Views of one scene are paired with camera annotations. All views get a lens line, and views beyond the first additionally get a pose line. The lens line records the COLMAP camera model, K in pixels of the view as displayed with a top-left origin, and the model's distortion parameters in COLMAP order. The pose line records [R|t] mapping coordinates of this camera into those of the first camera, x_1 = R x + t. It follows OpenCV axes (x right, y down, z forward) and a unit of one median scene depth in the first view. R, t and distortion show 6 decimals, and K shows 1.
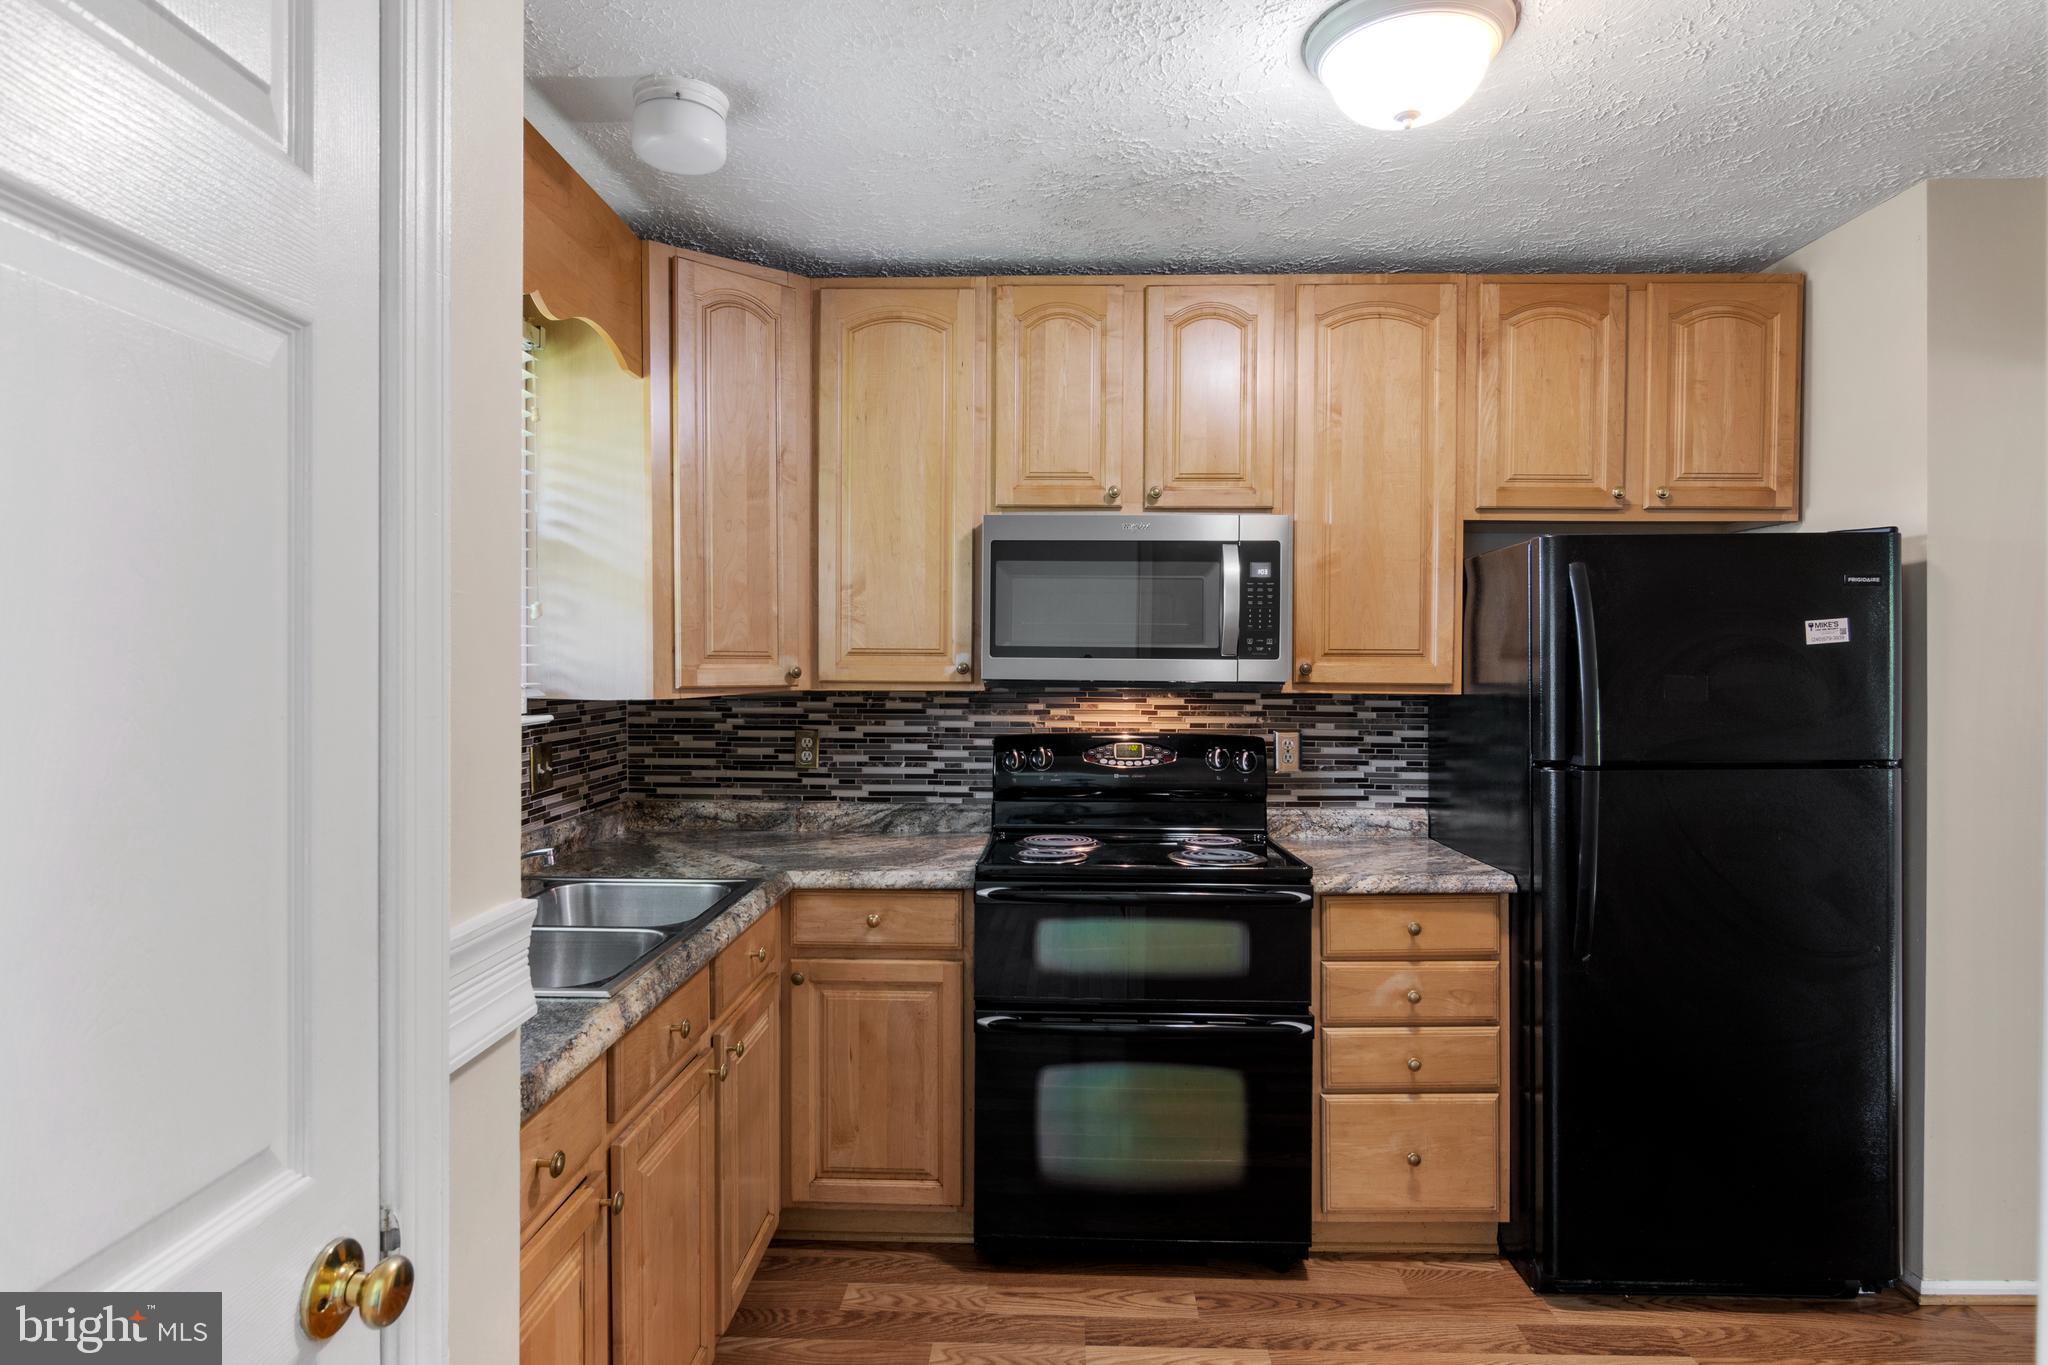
lens RADIAL K [[1097.6, 0, 1024.5], [0, 1097.6, 678.0], [0, 0, 1]] dist [-0.002701, -0.000414]
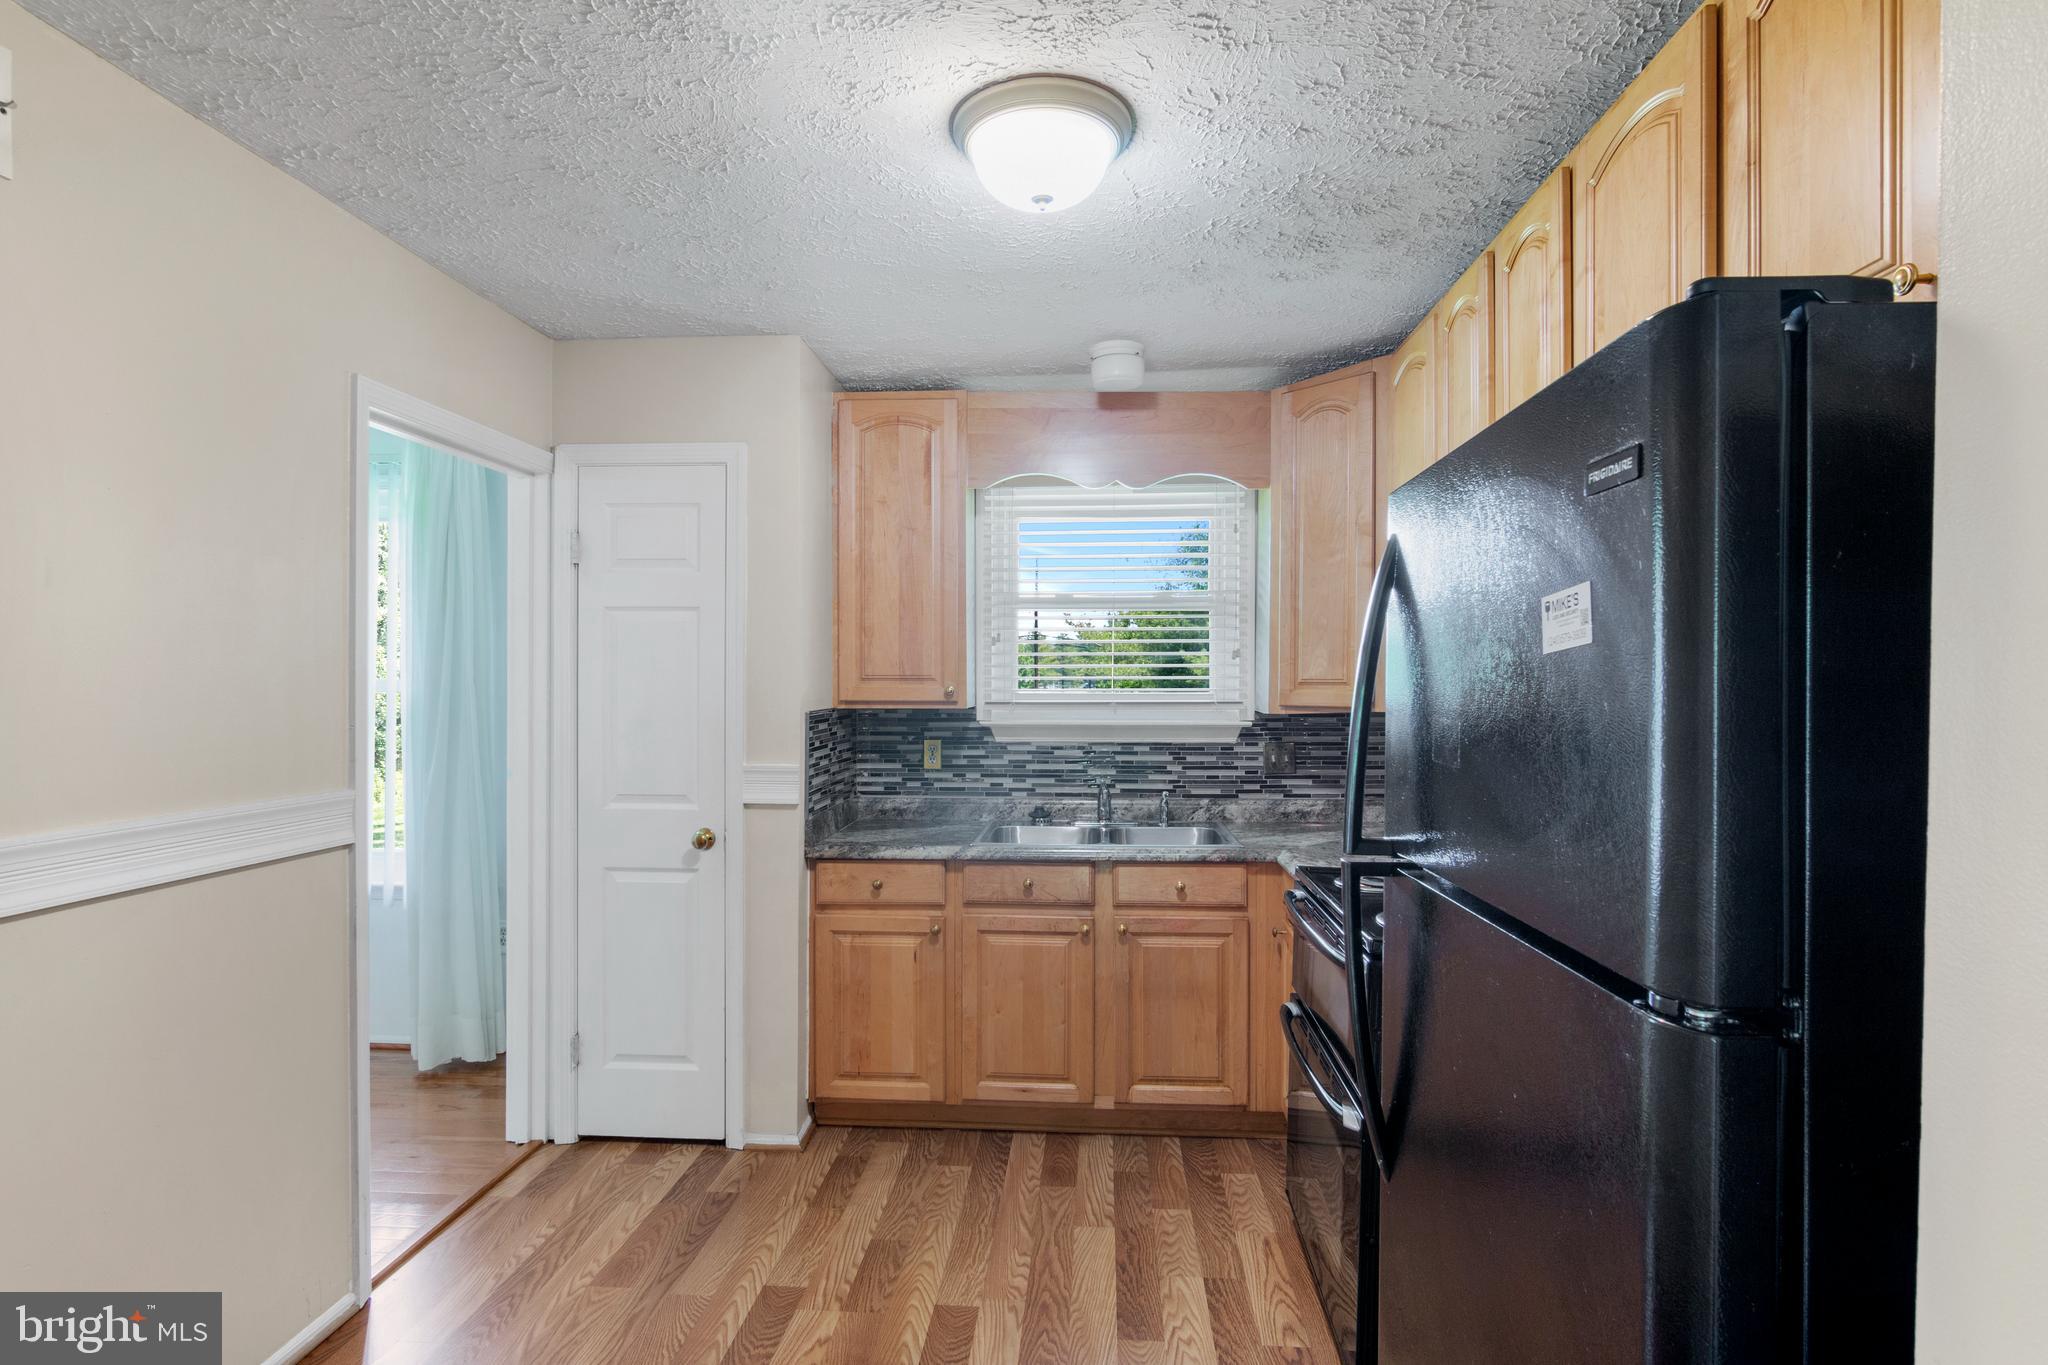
lens RADIAL K [[1036.4, 0, 1026.7], [0, 1036.4, 685.2], [0, 0, 1]] dist [-0.004283, 0.003114]
pose [[-0.039837, 0.000922, -0.999206, 0.921756], [-0.011629, 0.999931, 0.001387, -0.014060], [0.999138, 0.011675, -0.039824, 0.676332]]
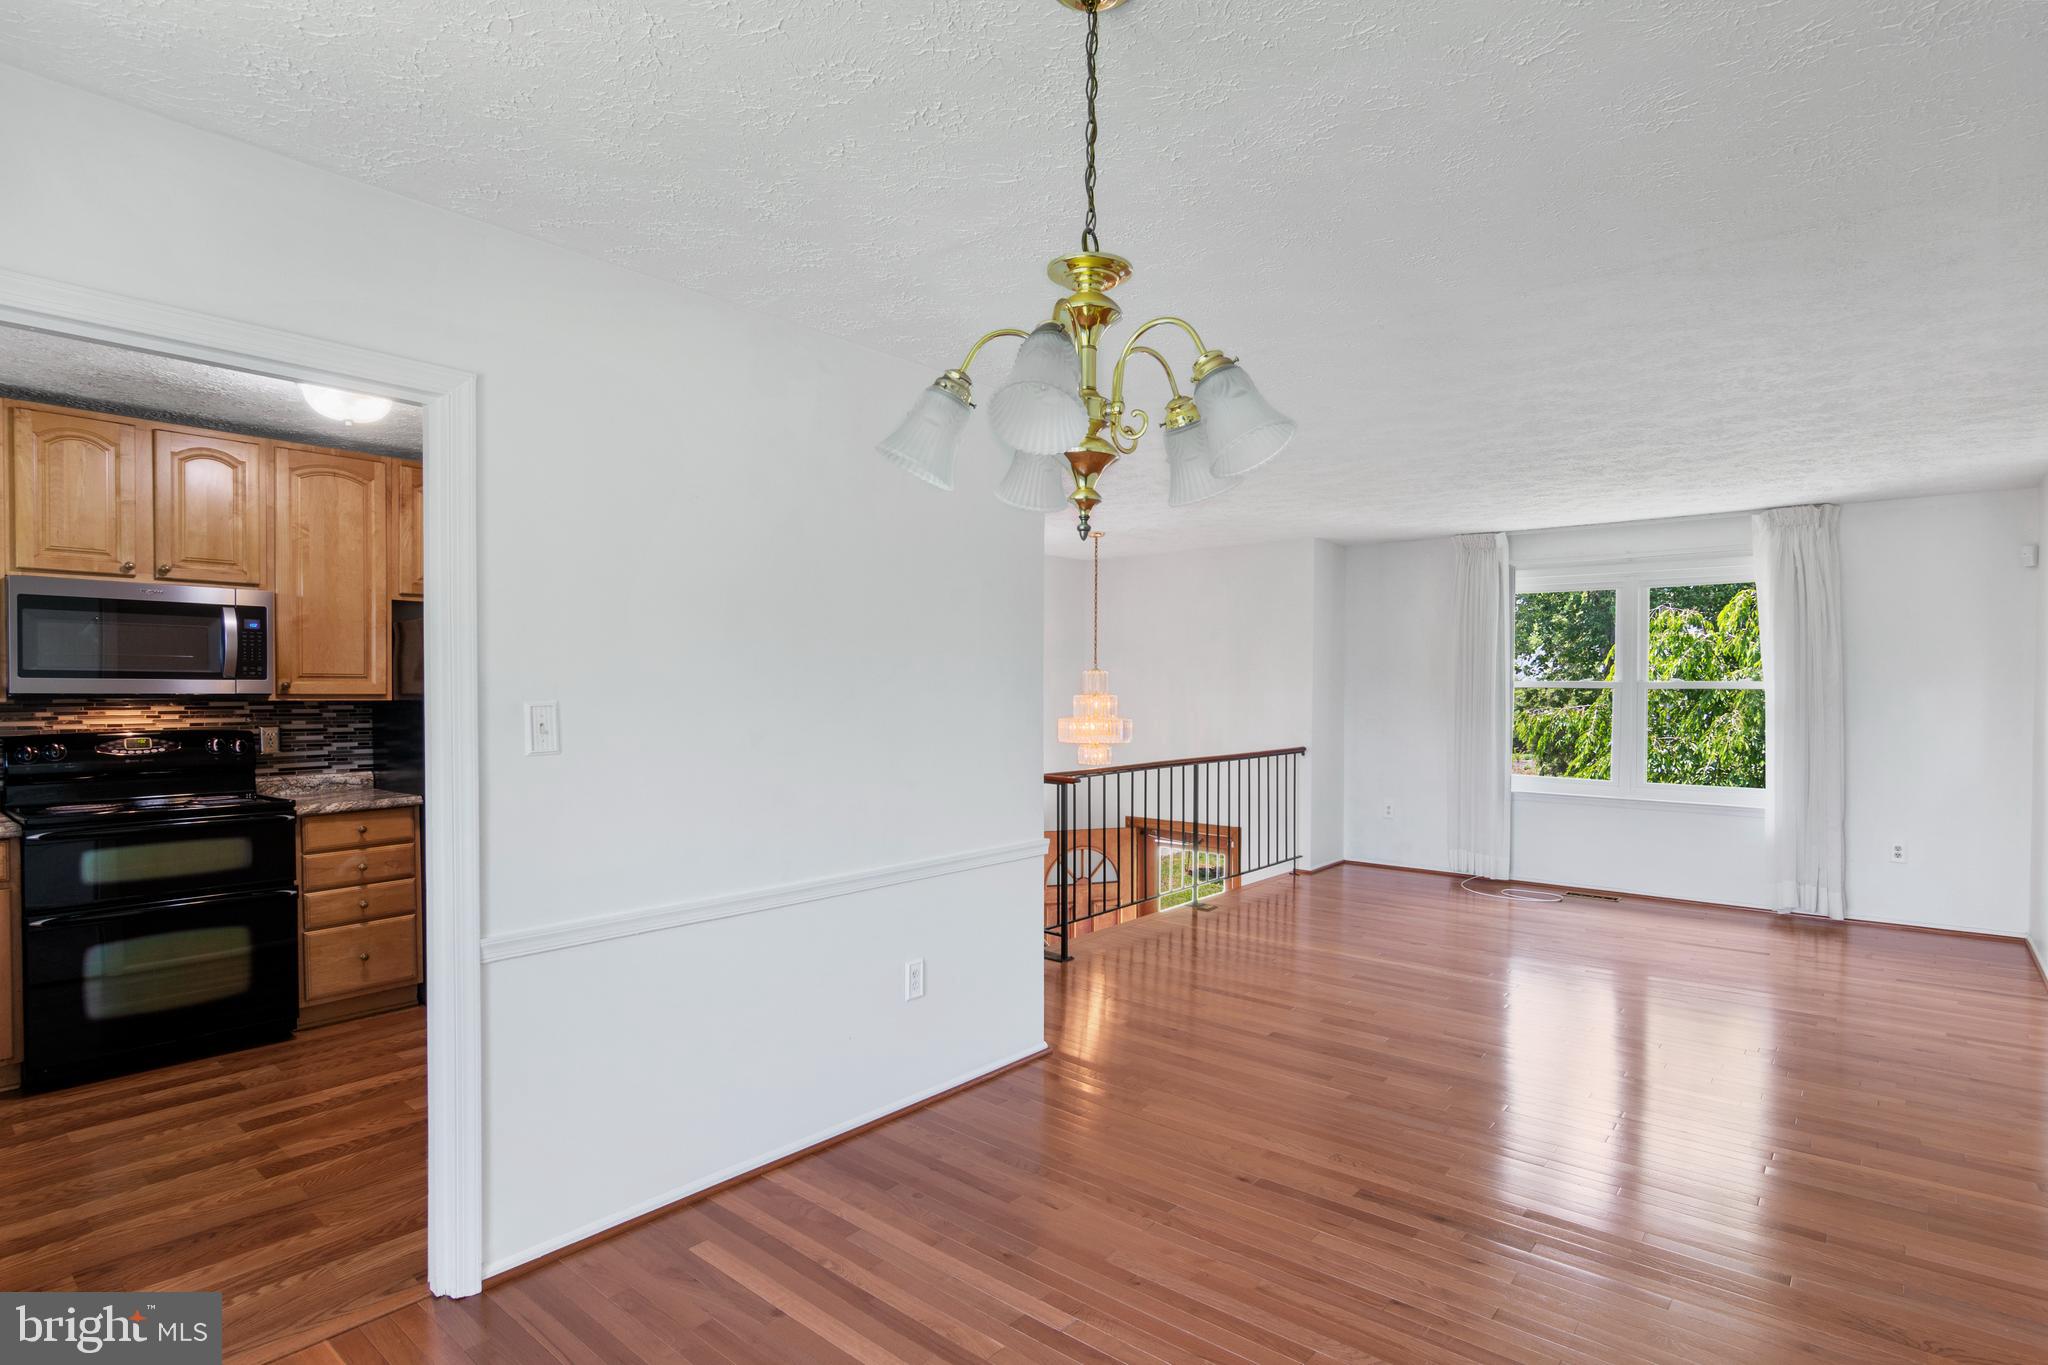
lens RADIAL K [[1036.4, 0, 1028.6], [0, 1036.4, 704.4], [0, 0, 1]] dist [-0.004283, 0.003114]
pose [[0.621286, -0.015278, 0.783435, -0.260184], [0.009438, 0.999883, 0.012015, 0.011380], [-0.783527, -0.000070, 0.621358, -0.809716]]
